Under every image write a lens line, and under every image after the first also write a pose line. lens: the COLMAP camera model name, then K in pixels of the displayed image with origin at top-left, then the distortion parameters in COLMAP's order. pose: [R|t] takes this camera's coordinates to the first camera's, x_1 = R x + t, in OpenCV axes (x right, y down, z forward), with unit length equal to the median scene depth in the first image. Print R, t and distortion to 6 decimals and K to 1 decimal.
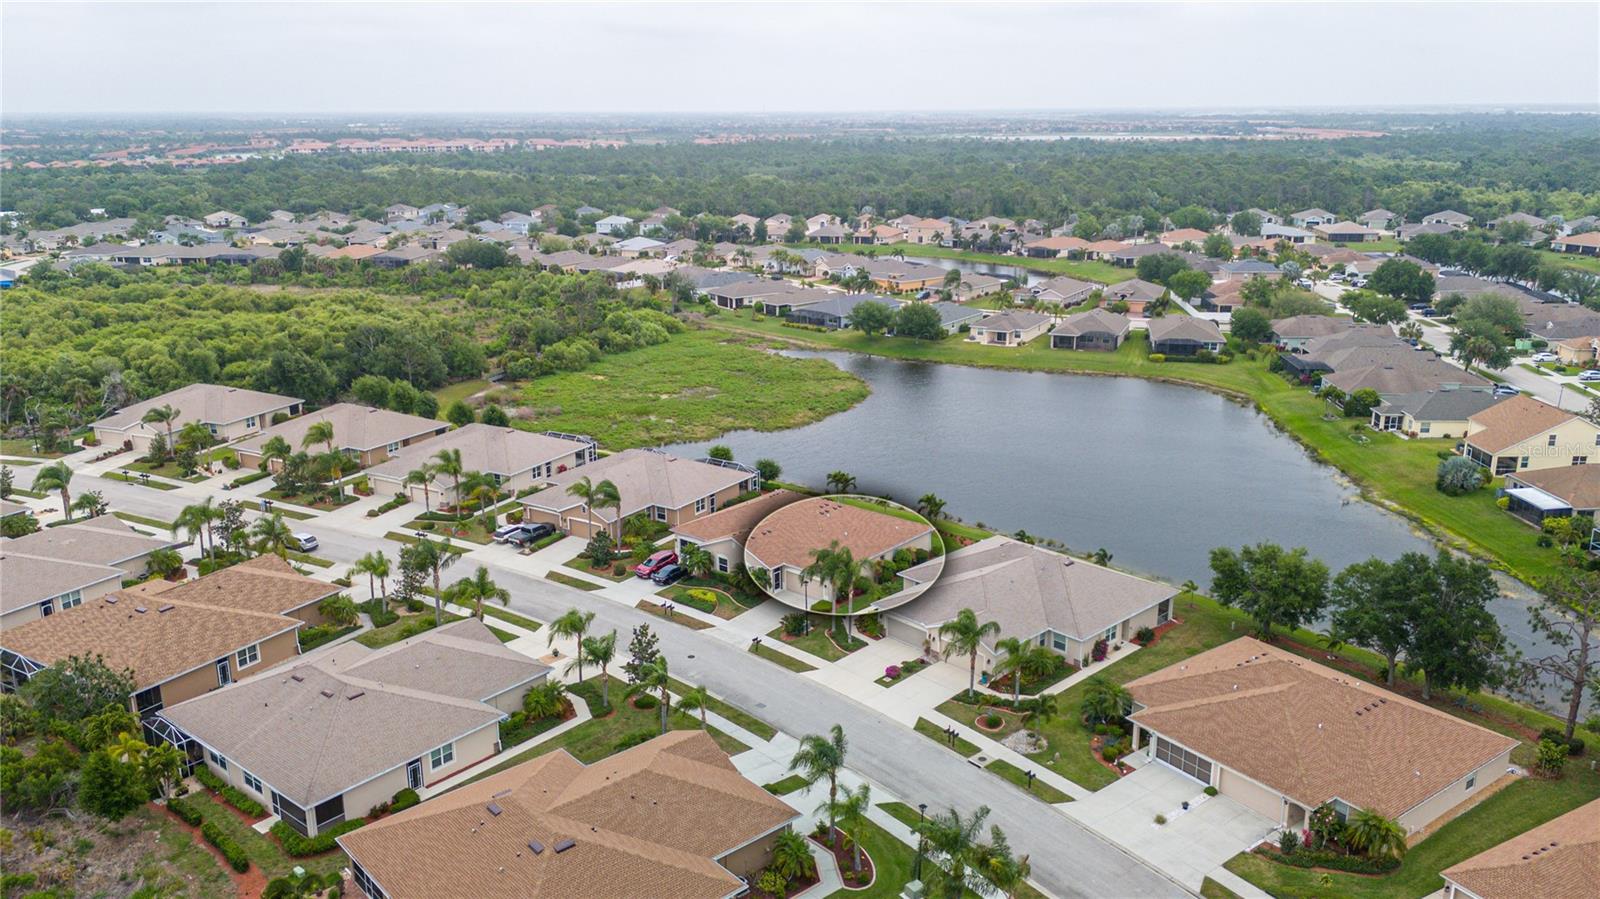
lens RADIAL K [[1206.2, 0, 799.8], [0, 1206.2, 429.6], [0, 0, 1]] dist [0.138941, -0.243772]
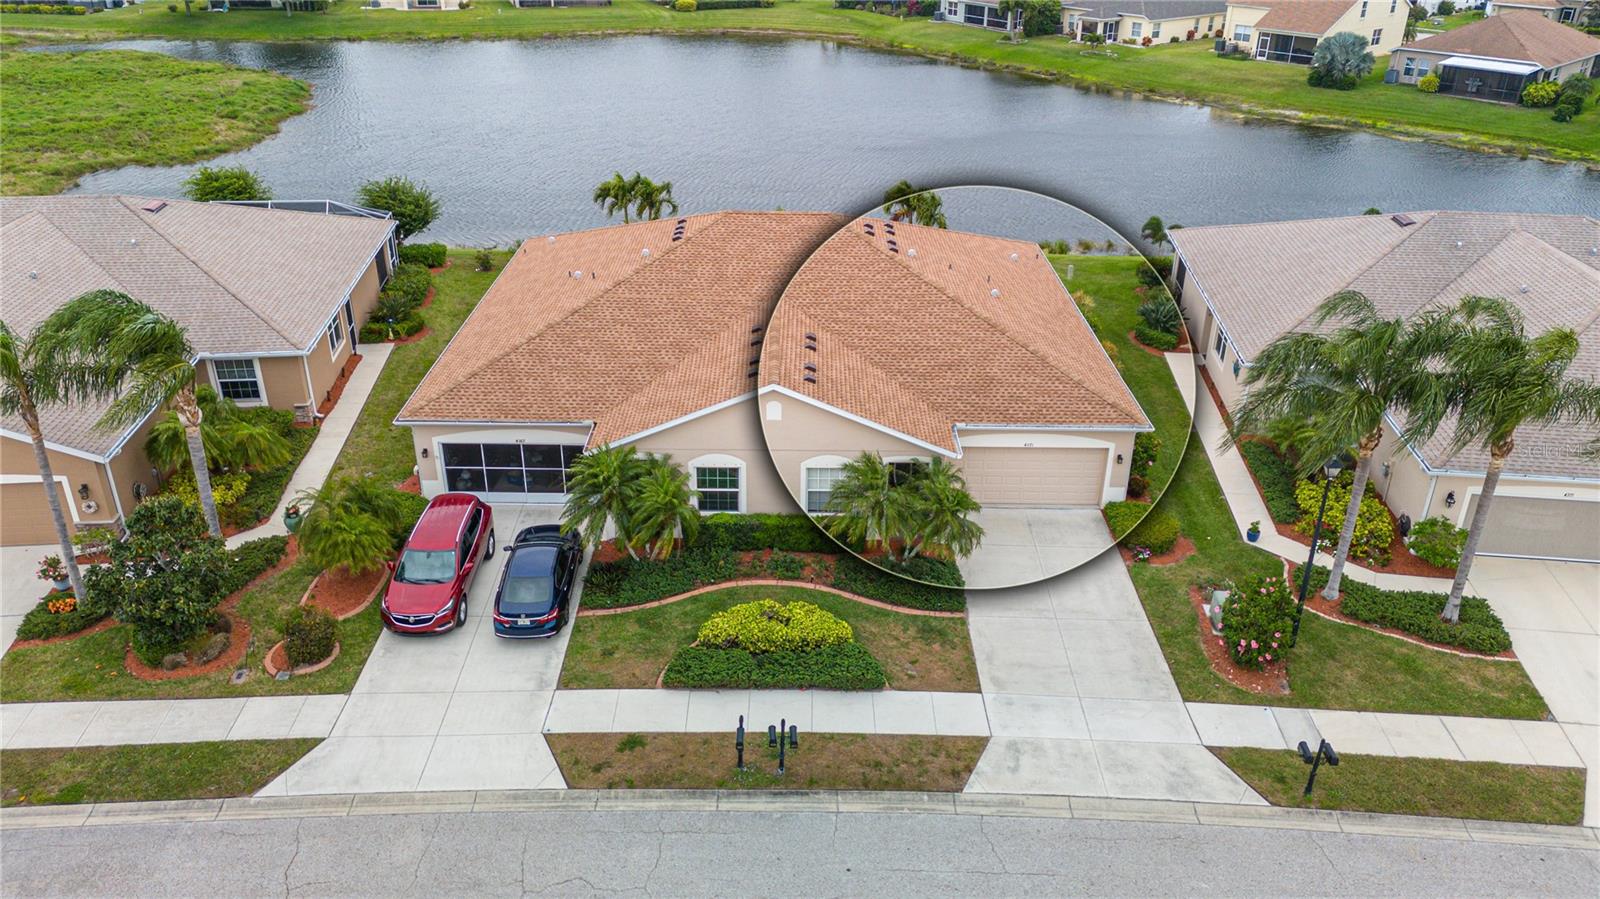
lens RADIAL K [[1168.9, 0, 800.0], [0, 1168.9, 449.5], [0, 0, 1]] dist [0.075874, -0.077556]
pose [[0.765830, -0.275029, 0.581260, -0.114896], [0.150033, 0.955395, 0.254382, 0.021075], [-0.625296, -0.107605, 0.772934, 0.440662]]
